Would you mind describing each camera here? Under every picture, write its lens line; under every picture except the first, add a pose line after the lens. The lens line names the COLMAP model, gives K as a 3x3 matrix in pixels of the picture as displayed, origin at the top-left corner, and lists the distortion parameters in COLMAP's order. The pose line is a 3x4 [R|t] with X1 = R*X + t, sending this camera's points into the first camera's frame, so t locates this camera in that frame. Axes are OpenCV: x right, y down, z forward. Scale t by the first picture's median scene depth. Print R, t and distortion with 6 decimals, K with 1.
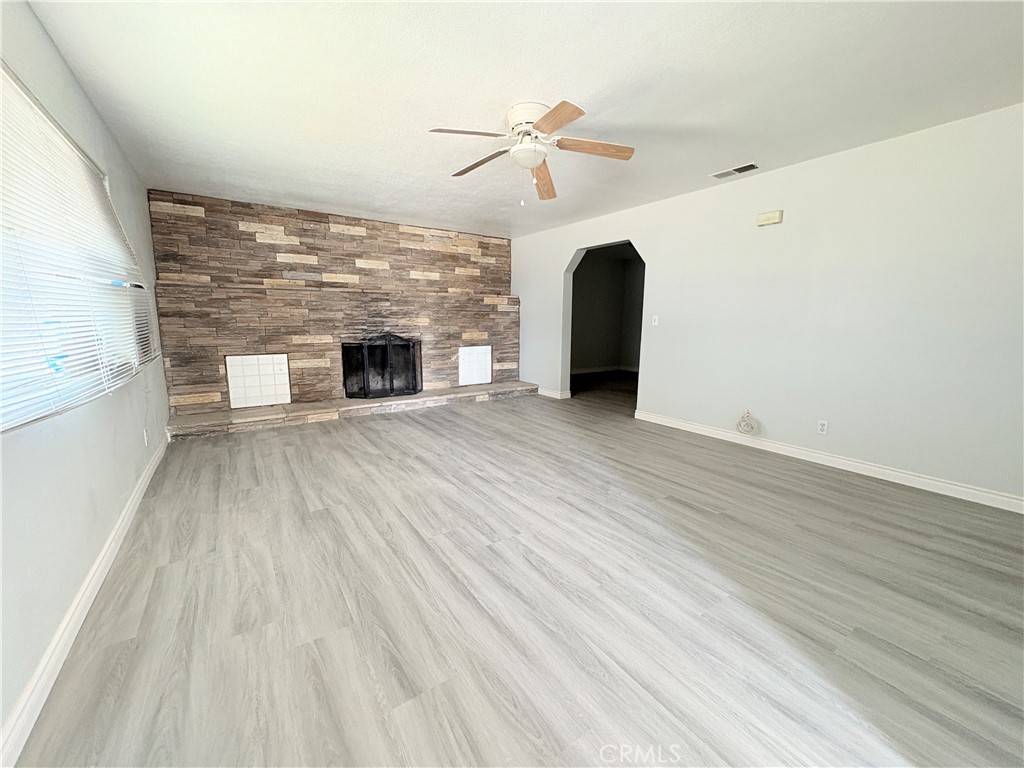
lens RADIAL K [[408.9, 0, 513.9], [0, 408.9, 383.2], [0, 0, 1]] dist [-0.001603, 0.000029]
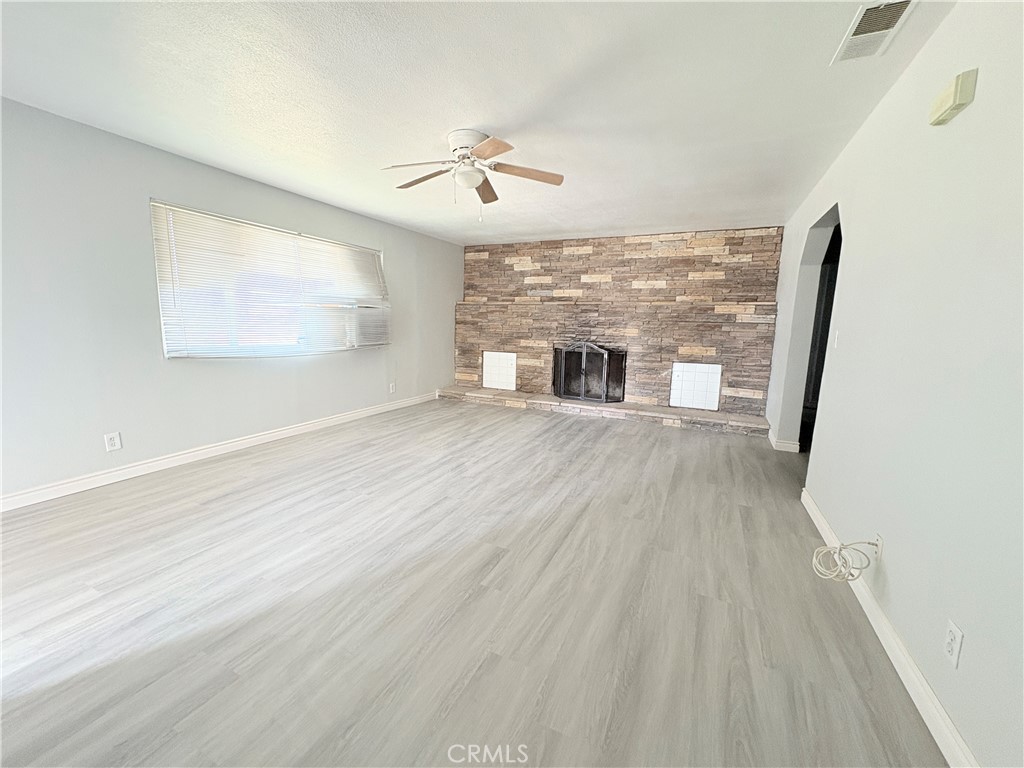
lens RADIAL K [[408.9, 0, 509.3], [0, 408.9, 382.9], [0, 0, 1]] dist [-0.001603, 0.000029]
pose [[0.496547, 0.132275, -0.857872, 0.613849], [-0.157643, 0.985627, 0.060729, -0.056901], [0.853575, 0.105083, 0.510262, 0.336202]]
